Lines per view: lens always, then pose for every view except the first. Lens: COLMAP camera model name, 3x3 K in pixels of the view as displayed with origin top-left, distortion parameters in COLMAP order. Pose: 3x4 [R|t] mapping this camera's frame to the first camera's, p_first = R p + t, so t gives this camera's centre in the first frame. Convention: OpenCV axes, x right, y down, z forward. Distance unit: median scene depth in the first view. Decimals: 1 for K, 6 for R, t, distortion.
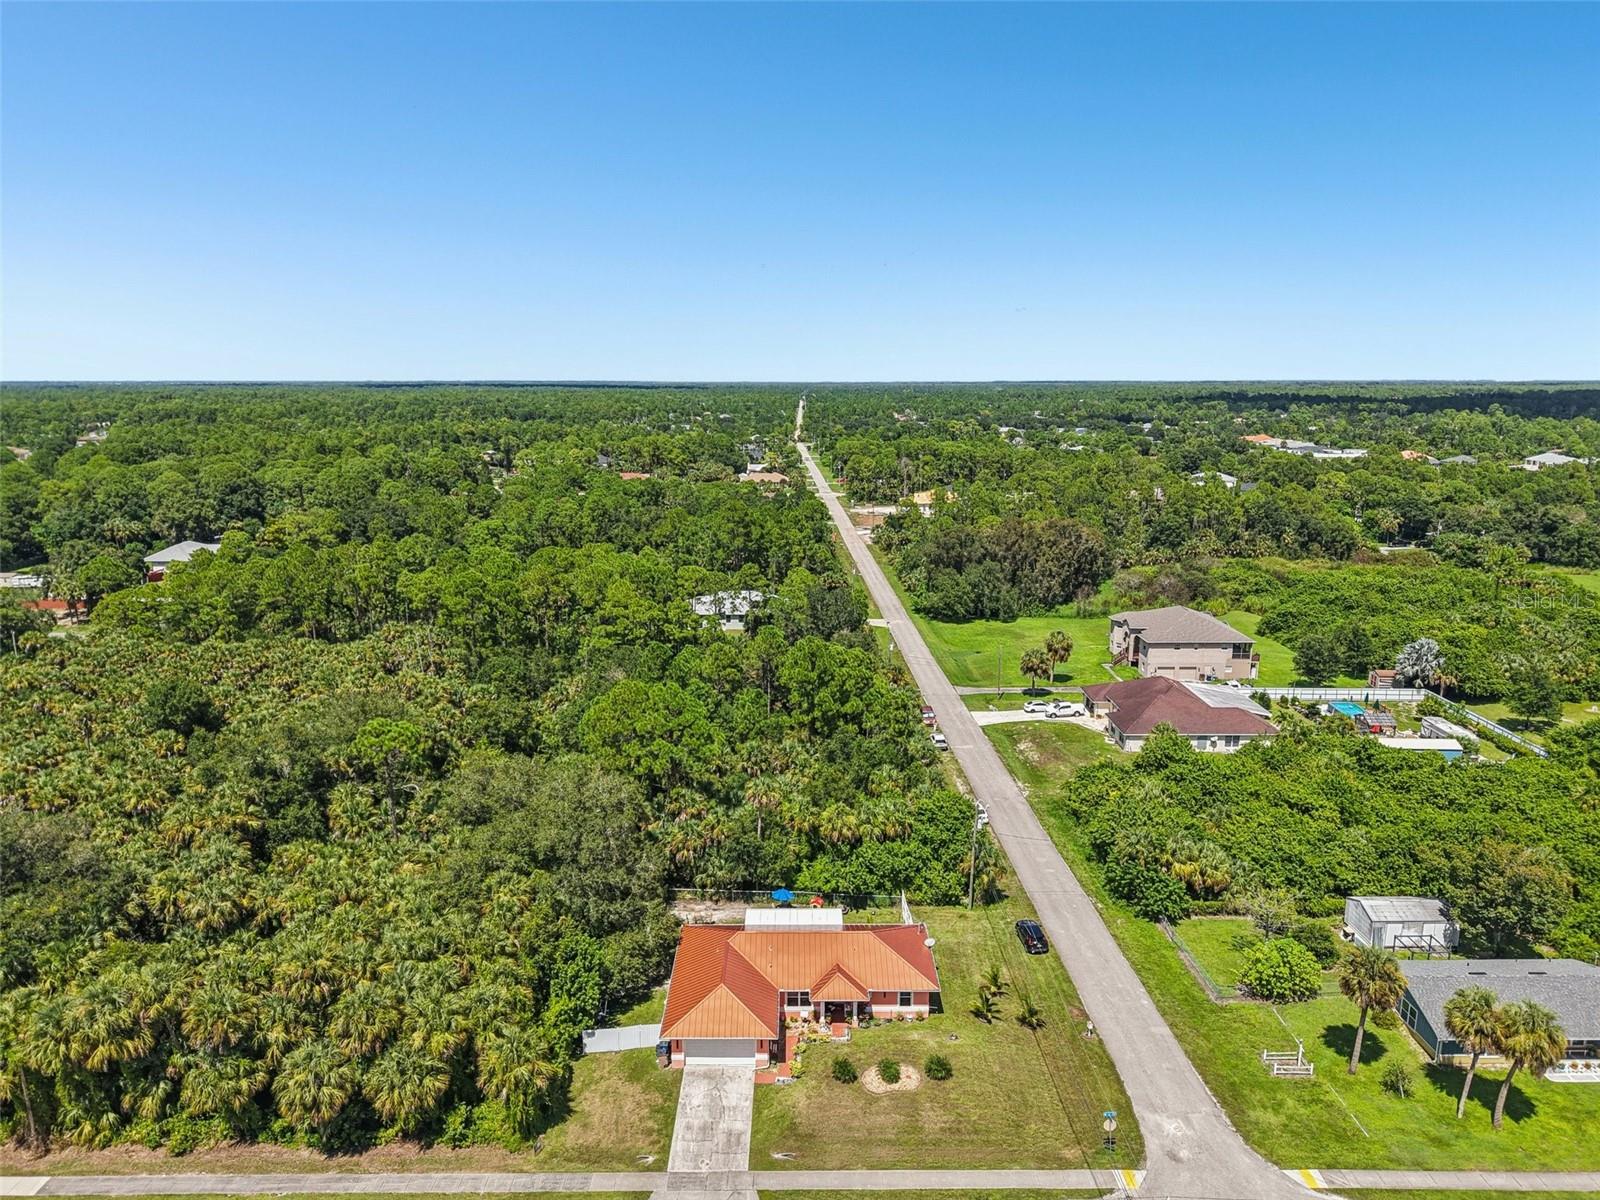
lens RADIAL K [[1129.9, 0, 800.0], [0, 1129.9, 600.0], [0, 0, 1]] dist [0.016329, -0.006828]
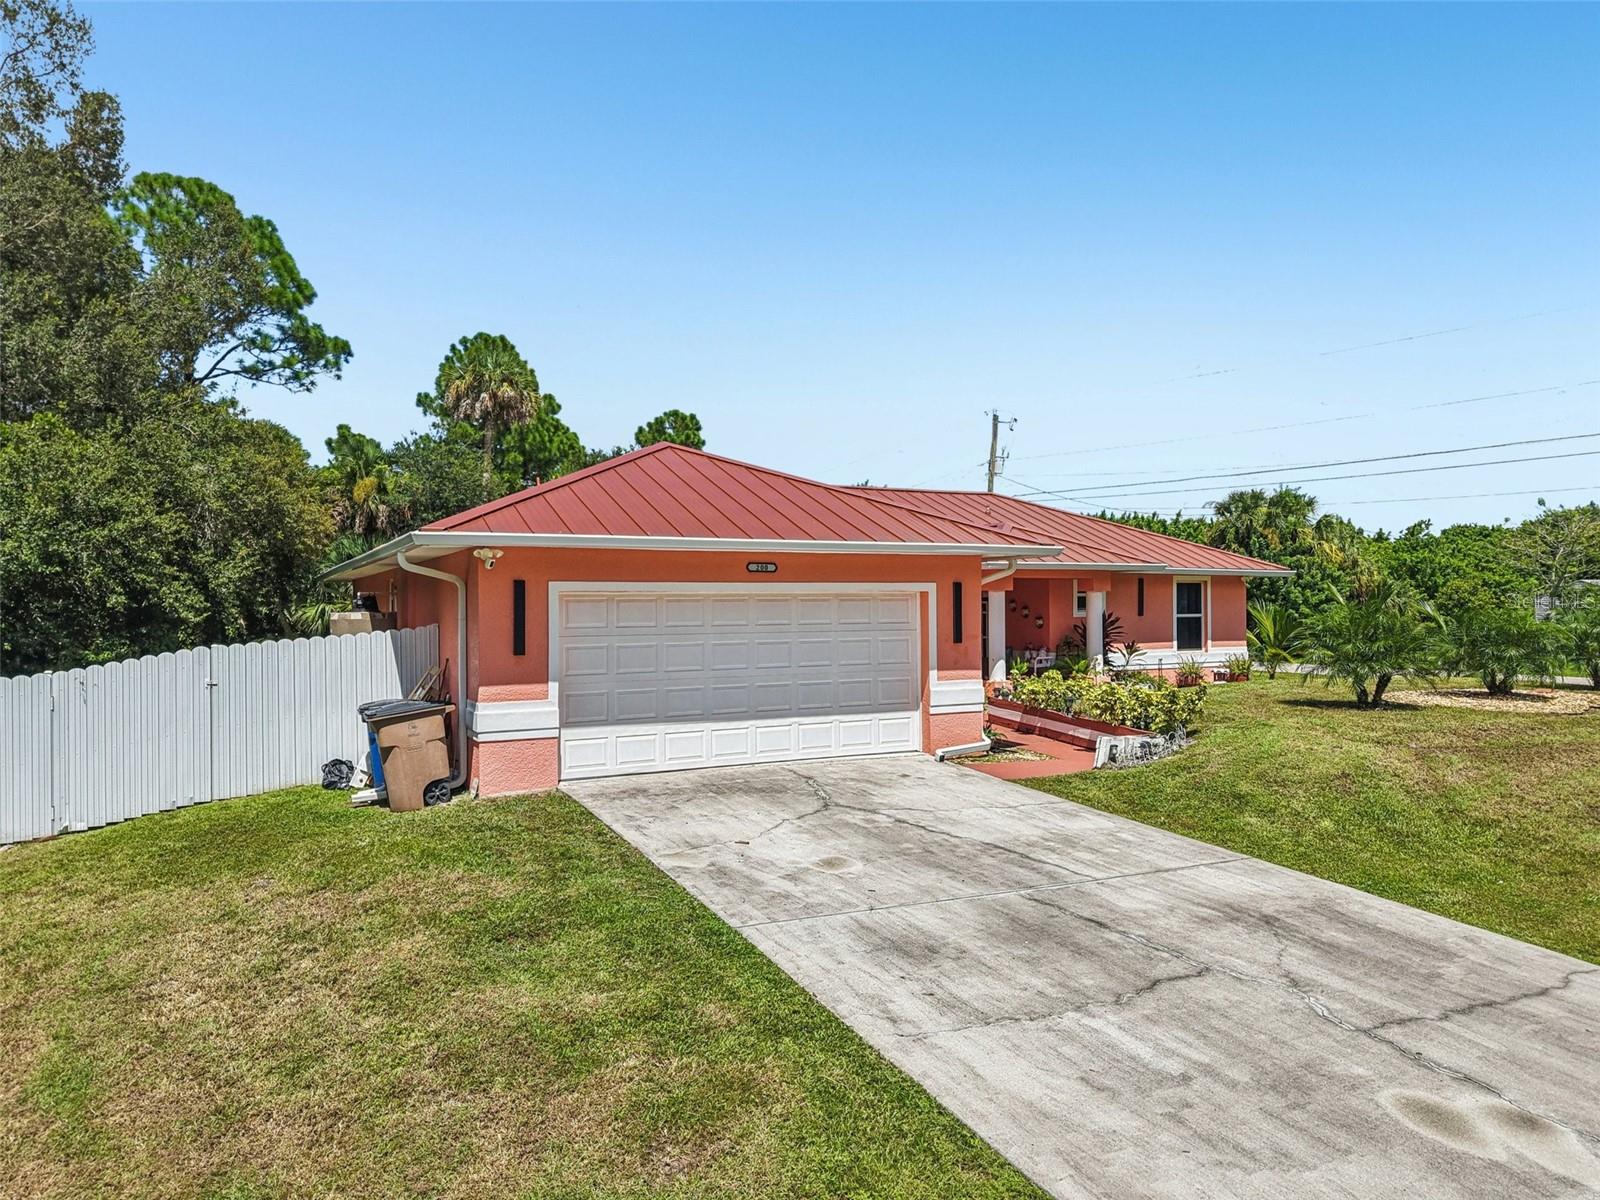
lens RADIAL K [[1089.7, 0, 800.0], [0, 1089.7, 600.0], [0, 0, 1]] dist [0.027201, -0.028069]
pose [[0.889146, -0.003974, 0.457606, -0.136623], [0.110311, 0.972337, -0.205894, 0.406926], [-0.444128, 0.233549, 0.864988, 0.816409]]
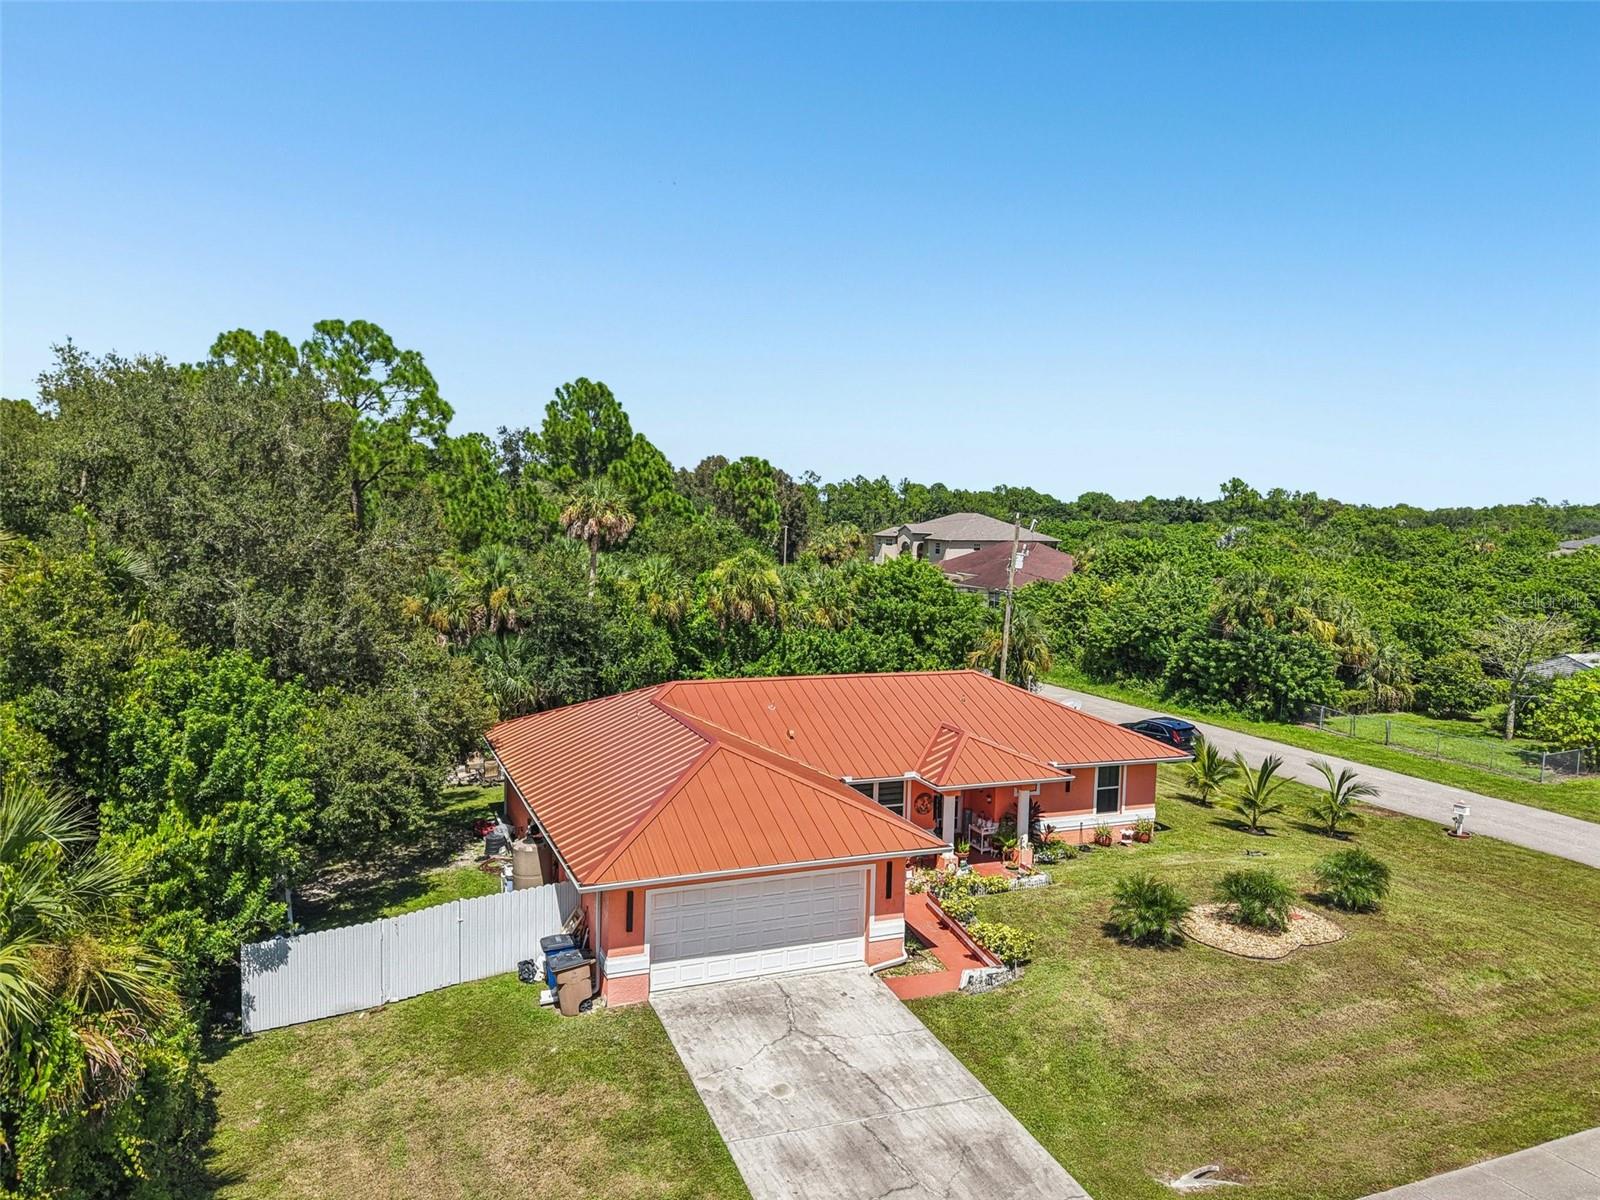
lens RADIAL K [[1129.9, 0, 800.0], [0, 1129.9, 600.0], [0, 0, 1]] dist [0.016329, -0.006828]
pose [[0.922034, -0.009176, 0.387001, -0.171250], [0.060800, 0.990744, -0.121367, 0.336072], [-0.382305, 0.135434, 0.914057, 0.680747]]
